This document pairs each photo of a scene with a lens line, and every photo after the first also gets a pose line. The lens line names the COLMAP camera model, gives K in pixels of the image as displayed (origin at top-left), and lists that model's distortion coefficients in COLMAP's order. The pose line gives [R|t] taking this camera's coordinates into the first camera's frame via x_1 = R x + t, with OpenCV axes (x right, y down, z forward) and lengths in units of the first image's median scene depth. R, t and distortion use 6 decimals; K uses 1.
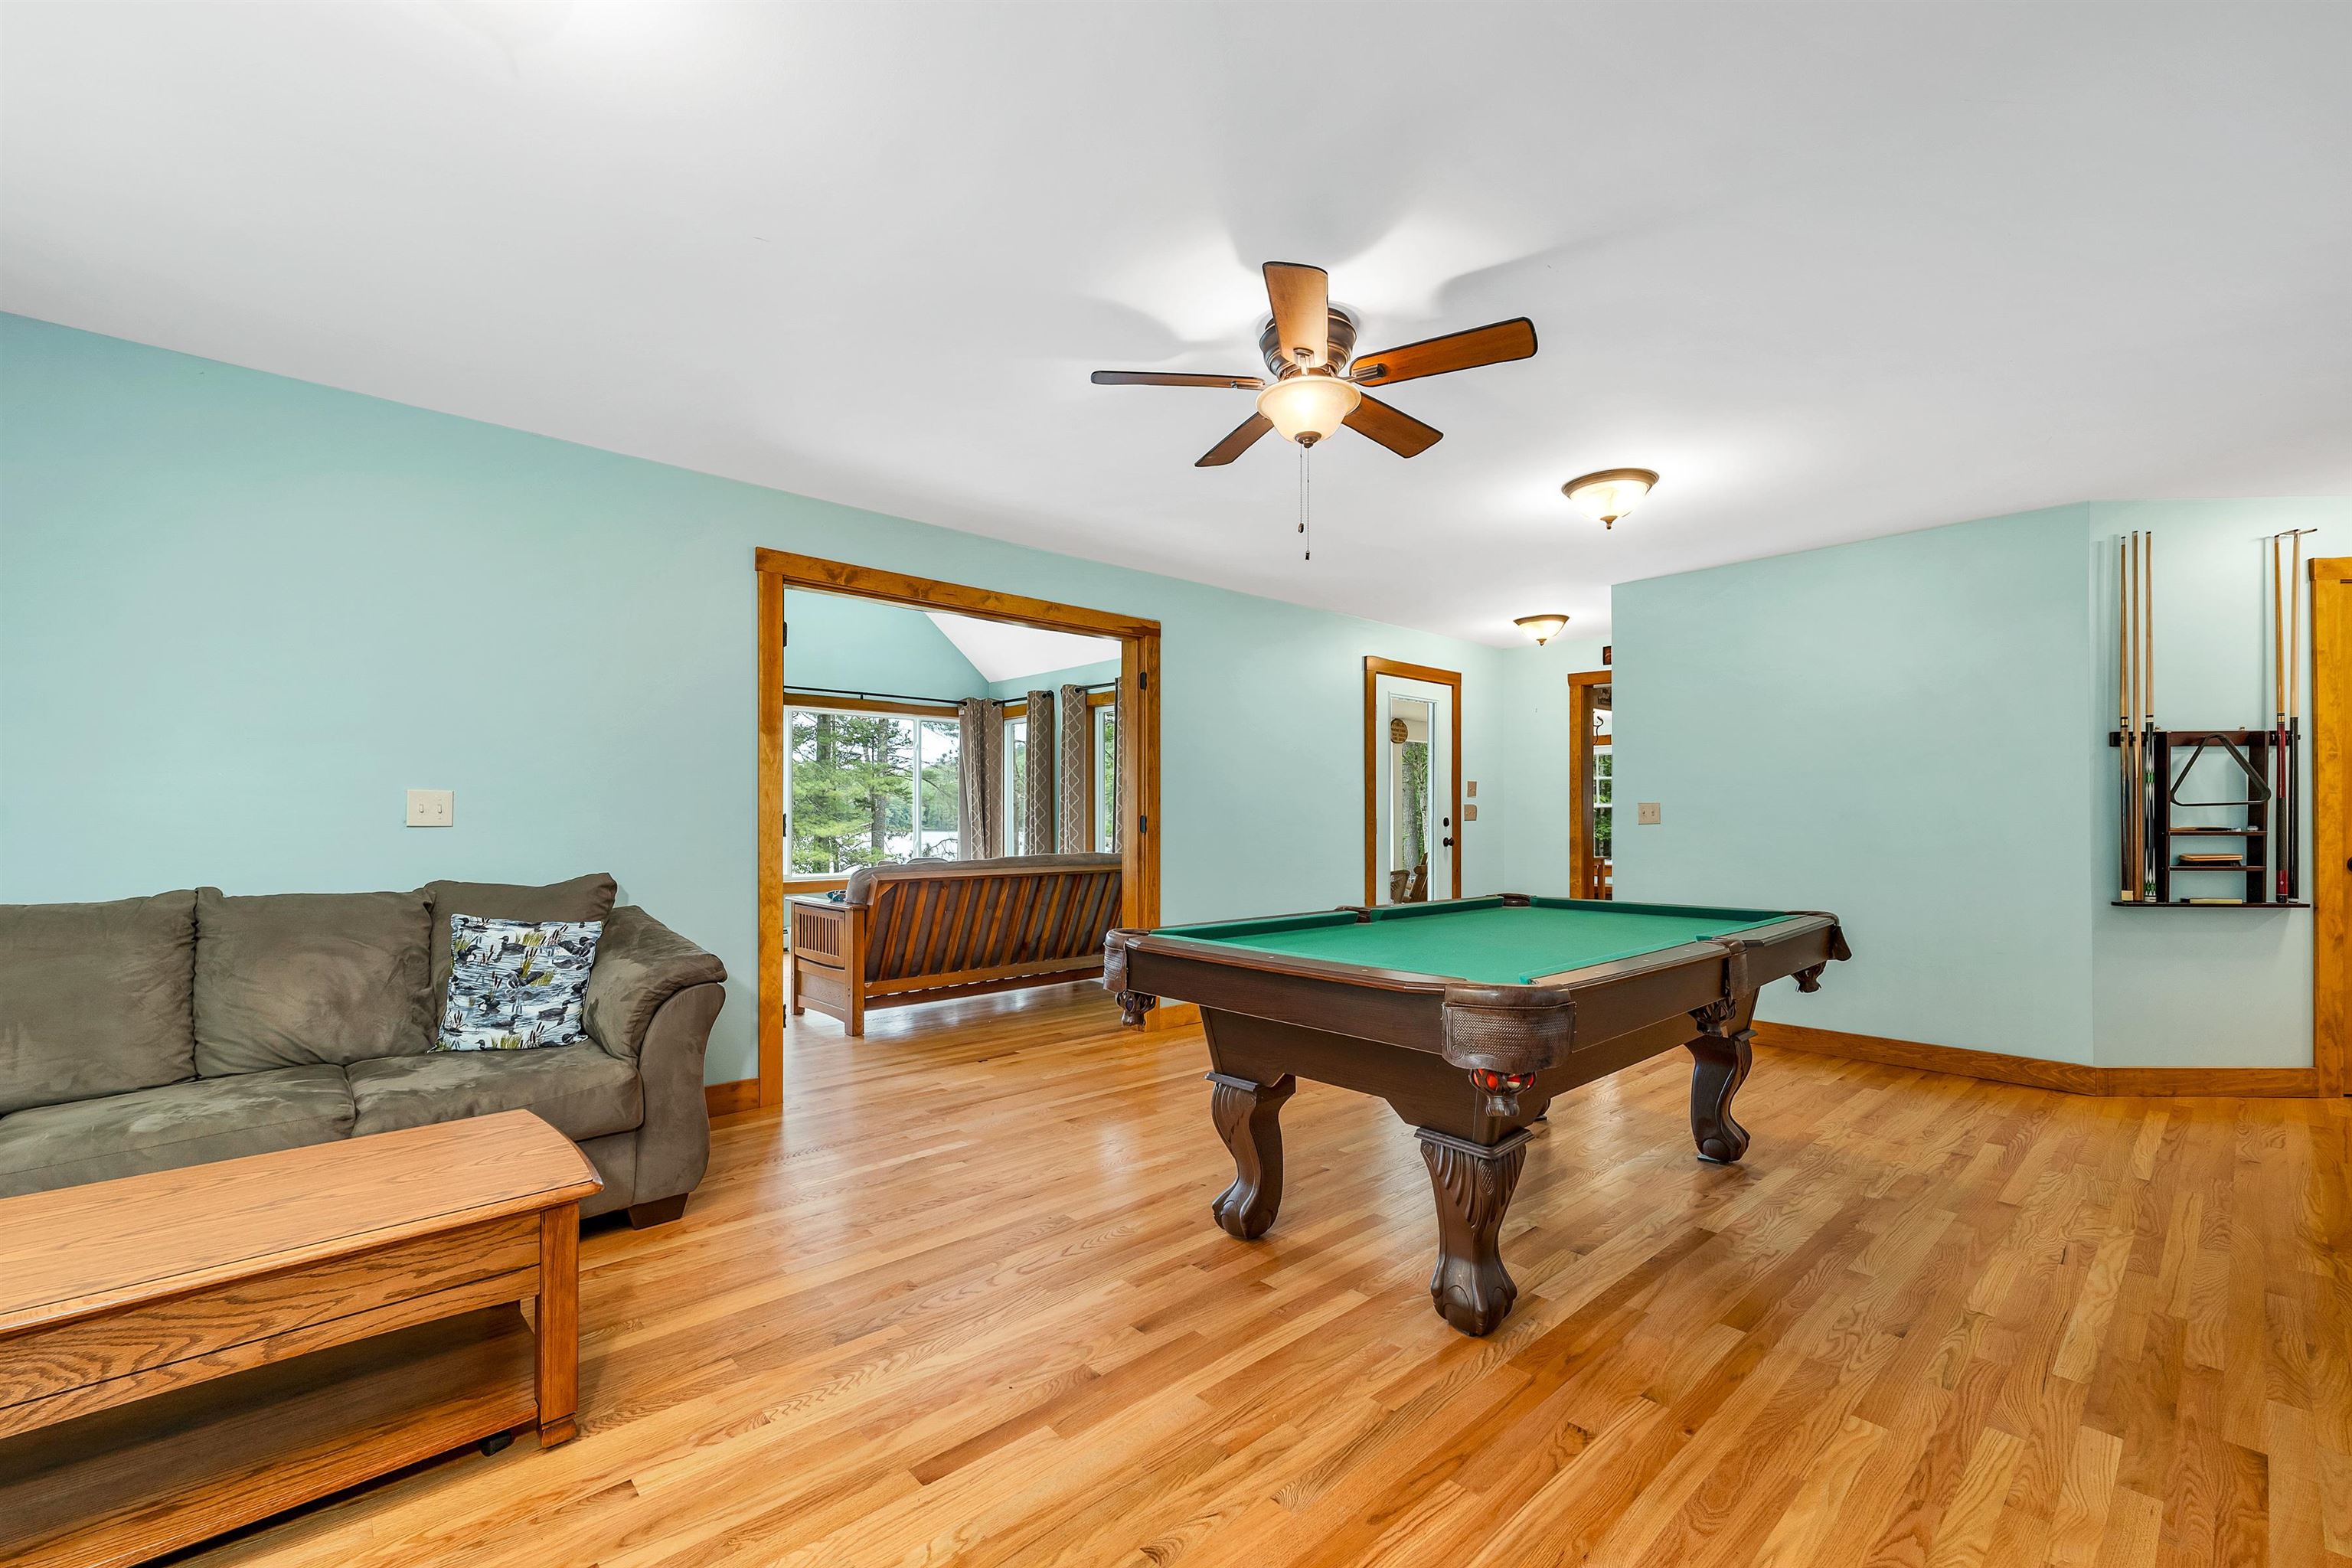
lens RADIAL K [[966.5, 0, 1167.3], [0, 966.5, 798.7], [0, 0, 1]] dist [-0.001948, -0.000252]
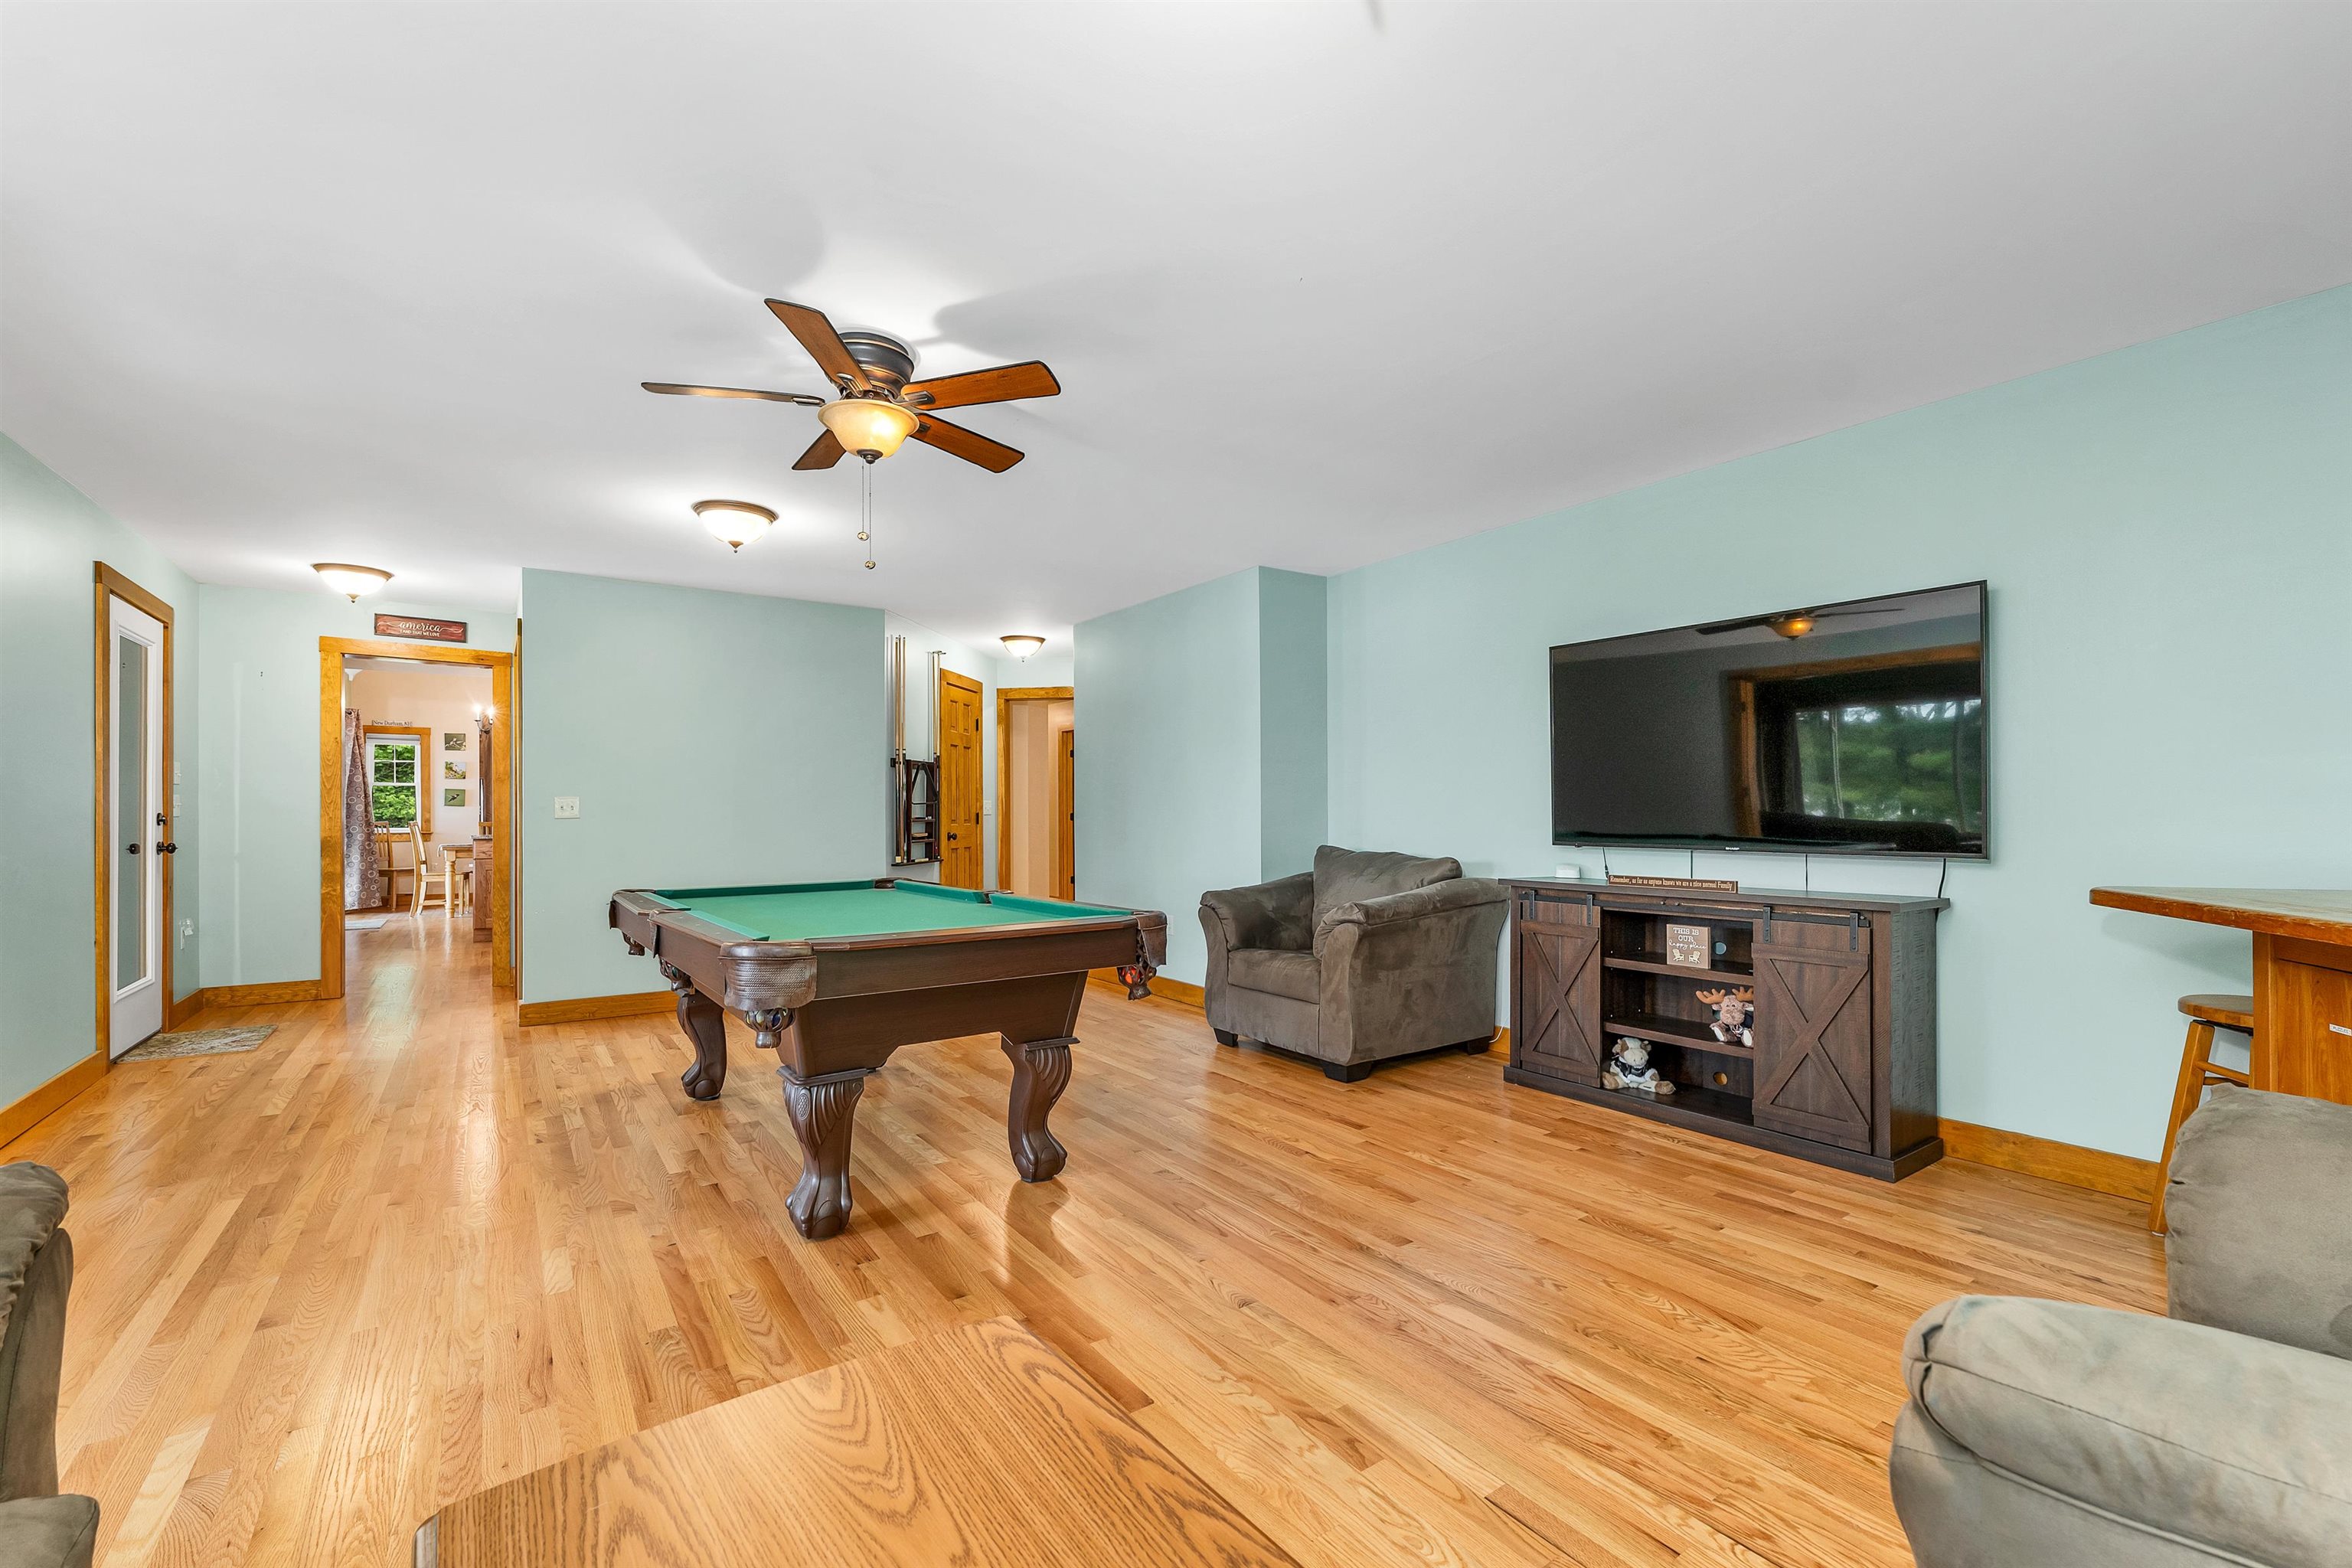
lens RADIAL K [[966.5, 0, 1167.3], [0, 966.5, 798.7], [0, 0, 1]] dist [-0.001948, -0.000252]
pose [[0.128155, 0.011823, 0.991684, -0.748462], [-0.016486, 0.999816, -0.009789, 0.008737], [-0.991617, -0.015095, 0.128326, 0.462085]]
